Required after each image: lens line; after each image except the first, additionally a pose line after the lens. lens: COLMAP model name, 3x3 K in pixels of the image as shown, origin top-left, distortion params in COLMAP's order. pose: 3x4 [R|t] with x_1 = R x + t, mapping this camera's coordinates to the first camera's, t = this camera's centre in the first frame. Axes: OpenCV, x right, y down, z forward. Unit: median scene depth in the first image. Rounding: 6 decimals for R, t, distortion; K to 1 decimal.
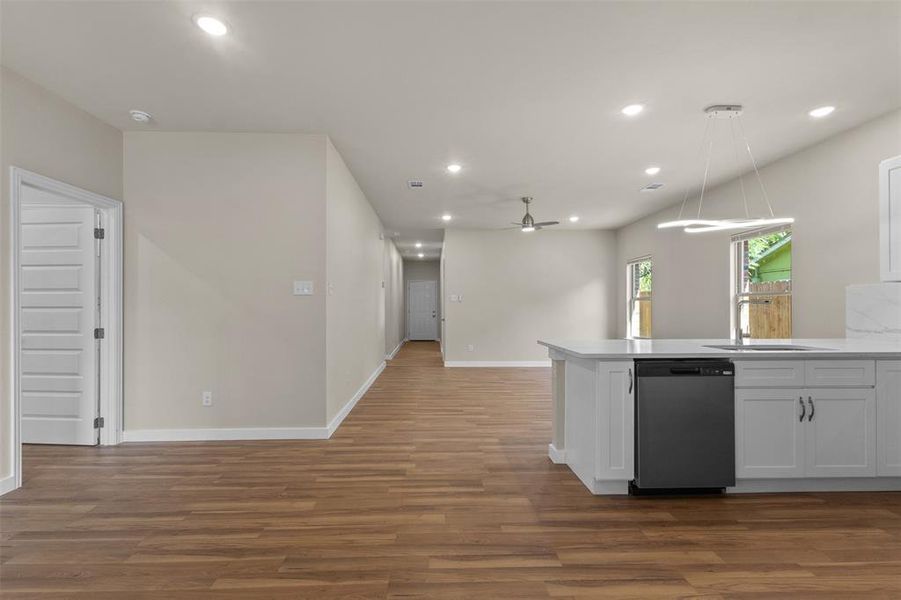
lens RADIAL K [[415.5, 0, 444.4], [0, 415.5, 305.2], [0, 0, 1]] dist [0.003928, -0.000039]
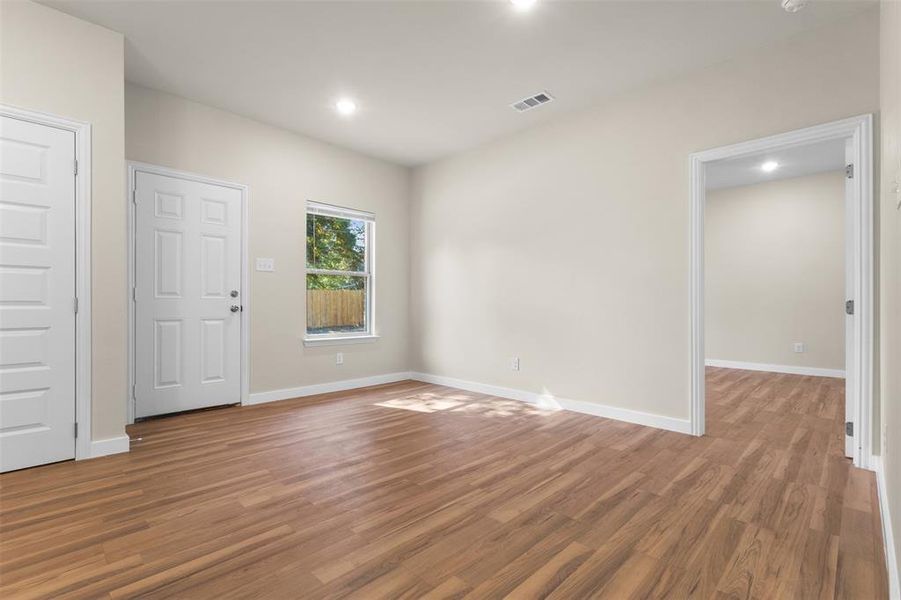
lens RADIAL K [[415.5, 0, 448.7], [0, 415.5, 306.7], [0, 0, 1]] dist [0.003928, -0.000039]
pose [[-0.721363, 0.003809, -0.692546, 0.224929], [0.000725, 0.999988, 0.004745, 0.073129], [0.692556, 0.002920, -0.721358, 1.221387]]
